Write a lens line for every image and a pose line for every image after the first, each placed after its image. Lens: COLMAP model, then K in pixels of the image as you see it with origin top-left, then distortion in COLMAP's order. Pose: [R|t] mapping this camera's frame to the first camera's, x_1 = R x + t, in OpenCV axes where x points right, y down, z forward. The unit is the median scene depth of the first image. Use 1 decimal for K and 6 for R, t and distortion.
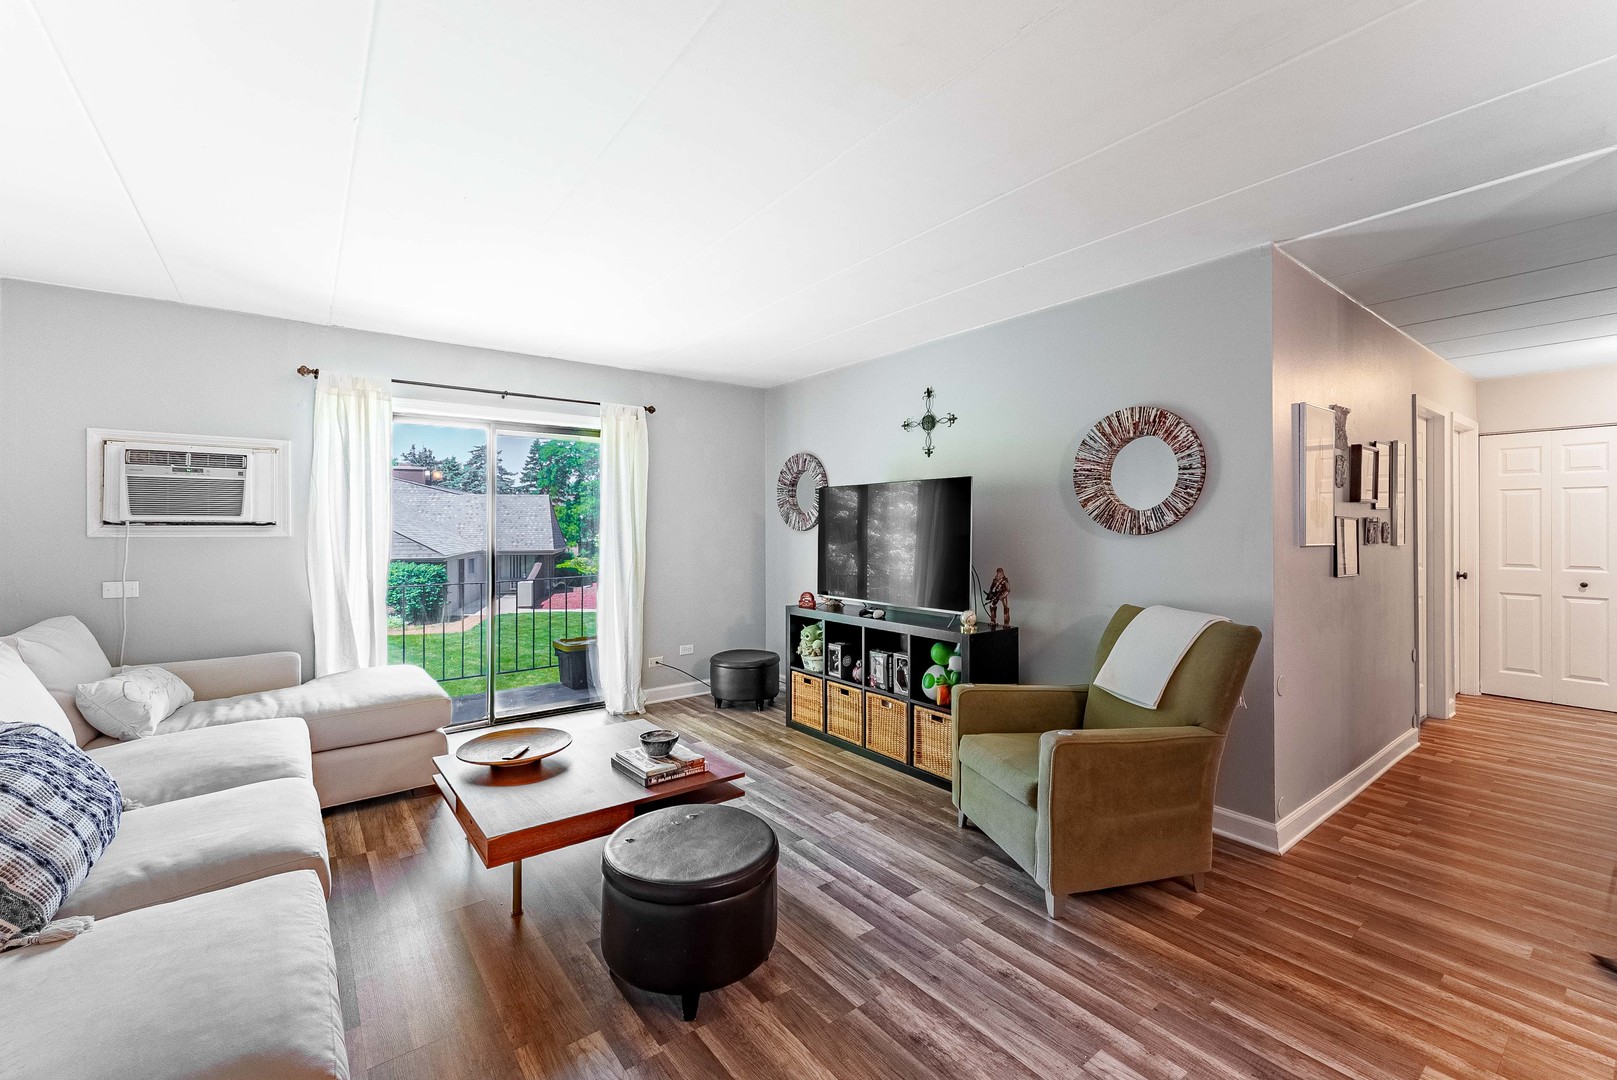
lens RADIAL K [[674.7, 0, 808.1], [0, 674.7, 531.3], [0, 0, 1]] dist [-0.000839, -0.001821]
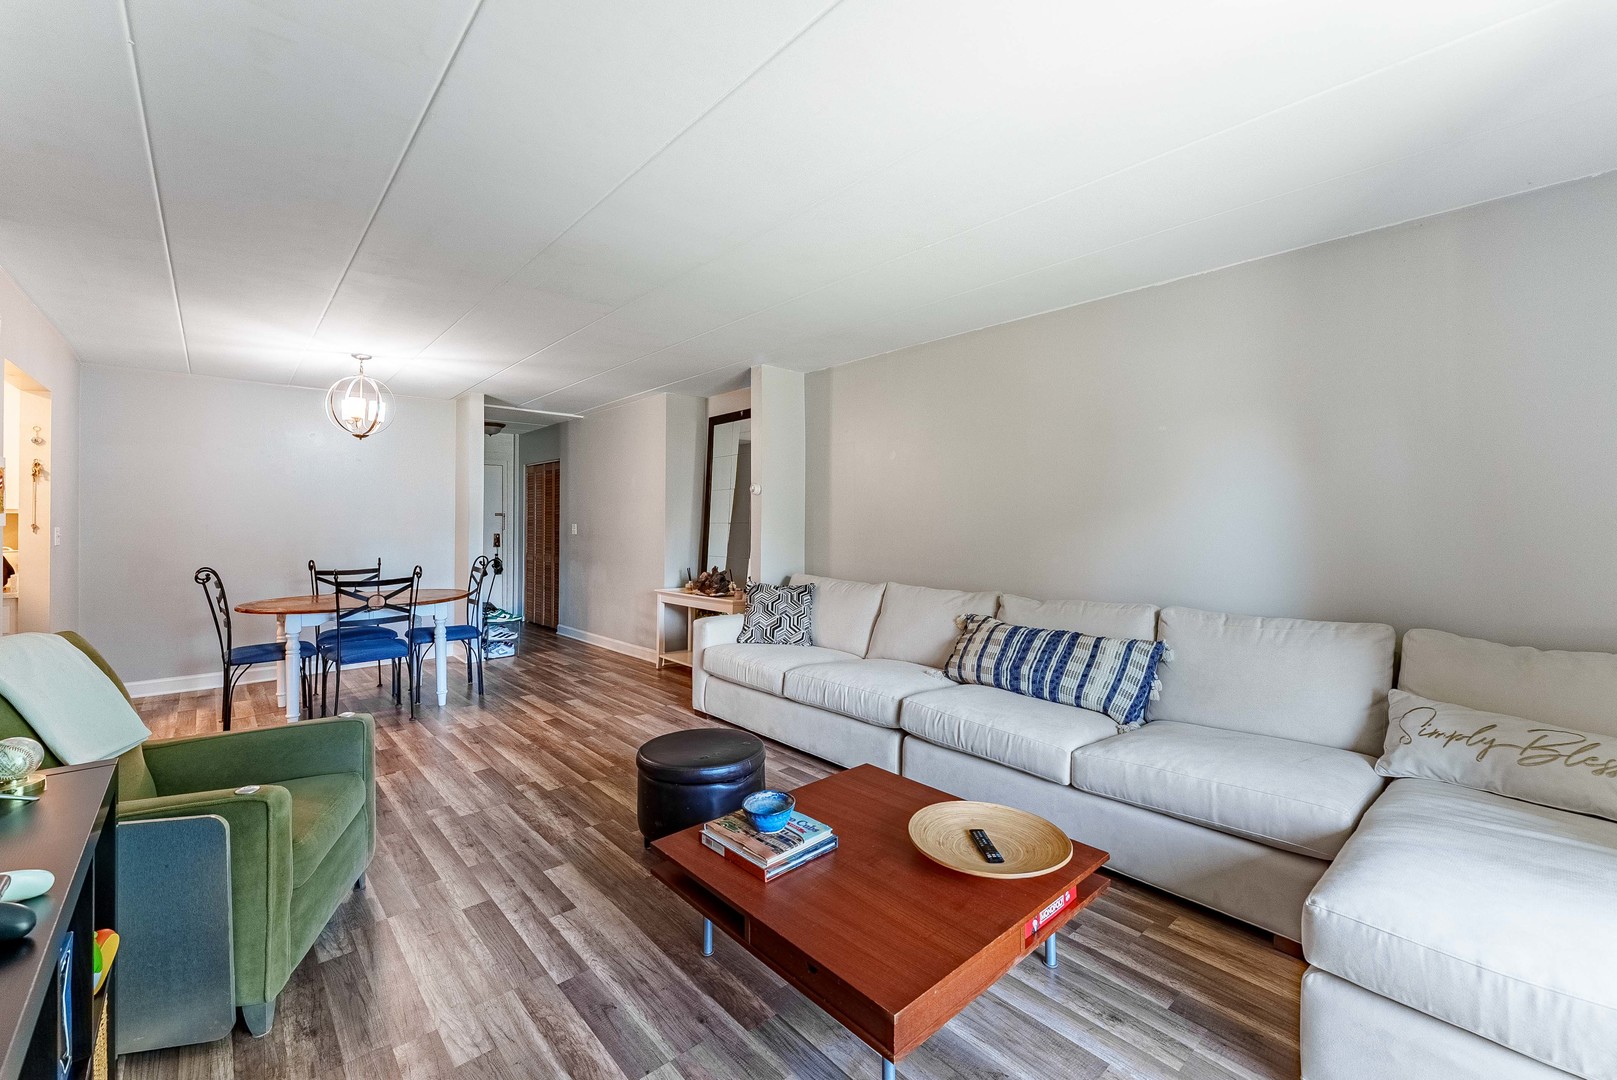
lens RADIAL K [[674.7, 0, 808.6], [0, 674.7, 529.0], [0, 0, 1]] dist [-0.000839, -0.001821]
pose [[-0.997291, -0.005586, -0.073339, -0.264209], [-0.006122, 0.999956, 0.007086, 0.000087], [0.073296, 0.007516, -0.997282, 2.193375]]
